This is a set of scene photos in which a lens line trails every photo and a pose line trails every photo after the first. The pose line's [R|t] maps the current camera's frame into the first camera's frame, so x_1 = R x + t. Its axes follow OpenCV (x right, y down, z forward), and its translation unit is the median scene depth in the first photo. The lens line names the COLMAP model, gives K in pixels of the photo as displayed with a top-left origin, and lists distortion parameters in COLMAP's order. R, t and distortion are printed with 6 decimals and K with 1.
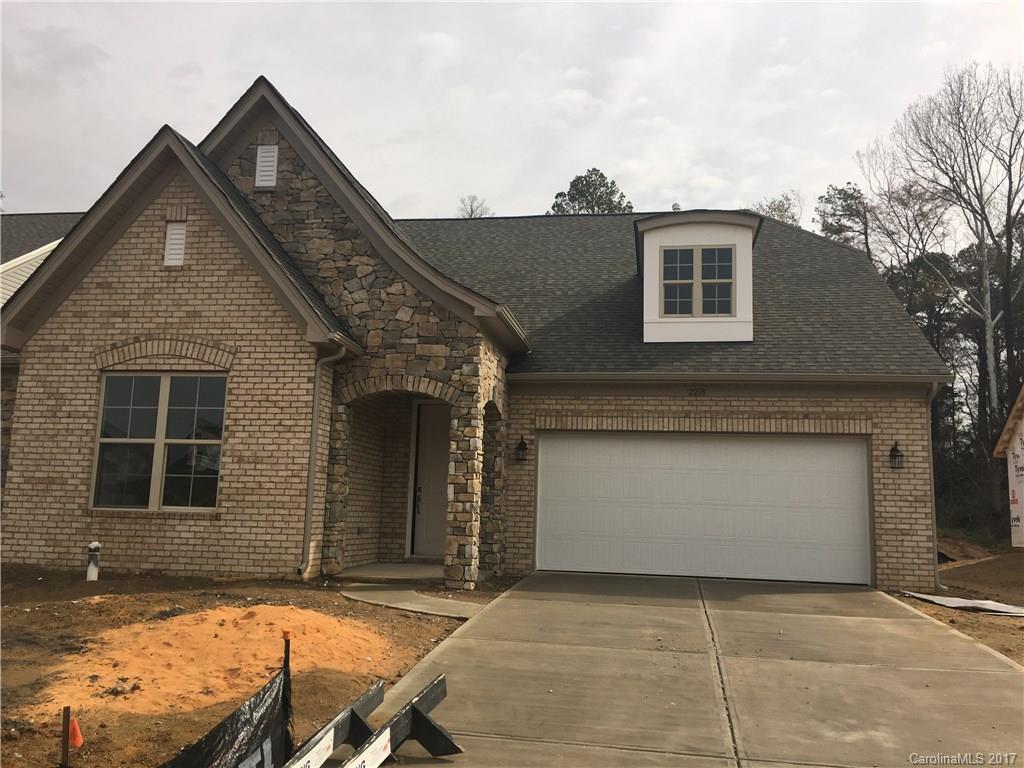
lens RADIAL K [[878.7, 0, 518.2], [0, 878.7, 387.7], [0, 0, 1]] dist [0.080731, -0.109190]
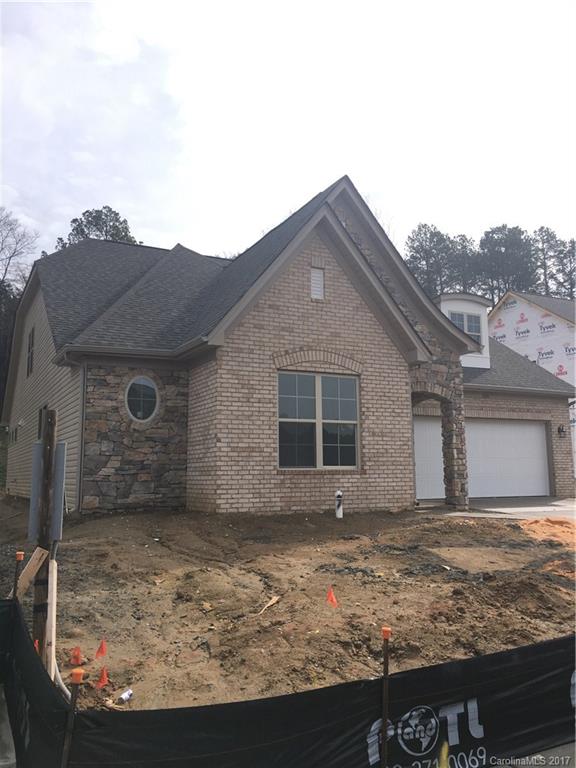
lens RADIAL K [[659.0, 0, 288.0], [0, 659.0, 384.0], [0, 0, 1]] dist [0.080731, -0.109190]
pose [[0.802488, 0.043427, 0.595086, -1.077026], [-0.052966, 0.998595, -0.001446, 0.004167], [-0.594313, -0.030359, 0.803661, 0.169374]]
